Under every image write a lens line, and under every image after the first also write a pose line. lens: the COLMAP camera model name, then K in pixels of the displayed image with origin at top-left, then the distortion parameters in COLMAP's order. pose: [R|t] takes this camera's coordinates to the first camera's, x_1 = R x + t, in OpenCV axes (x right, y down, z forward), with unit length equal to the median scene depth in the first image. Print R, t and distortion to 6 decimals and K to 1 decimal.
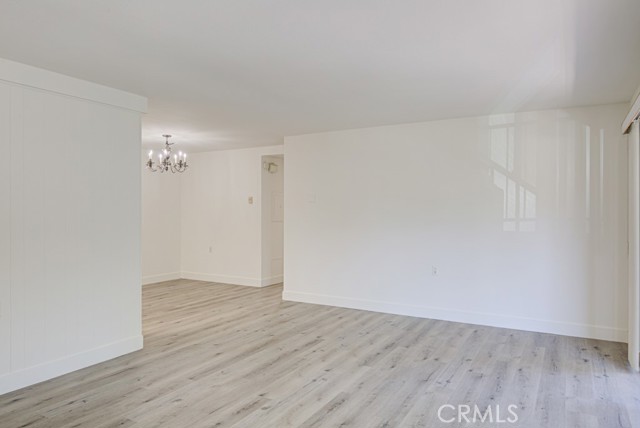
lens RADIAL K [[431.0, 0, 320.1], [0, 431.0, 213.6], [0, 0, 1]] dist [0.009400, 0.002907]
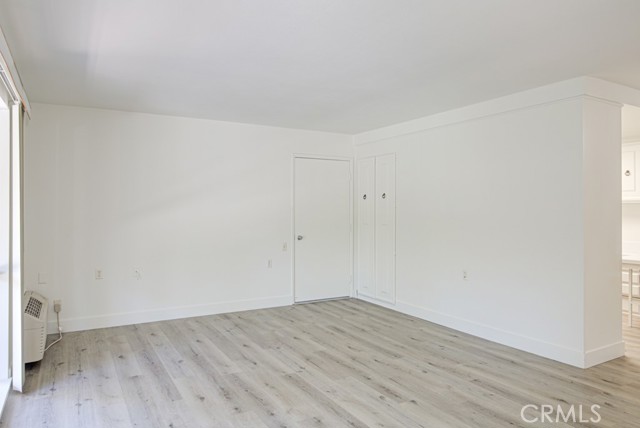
lens RADIAL K [[431.0, 0, 320.3], [0, 431.0, 213.0], [0, 0, 1]] dist [0.009400, 0.002907]
pose [[-0.501621, 0.002433, -0.865084, 0.757802], [-0.003476, 0.999982, 0.004827, -0.000528], [0.865081, 0.005428, -0.501604, 1.240167]]
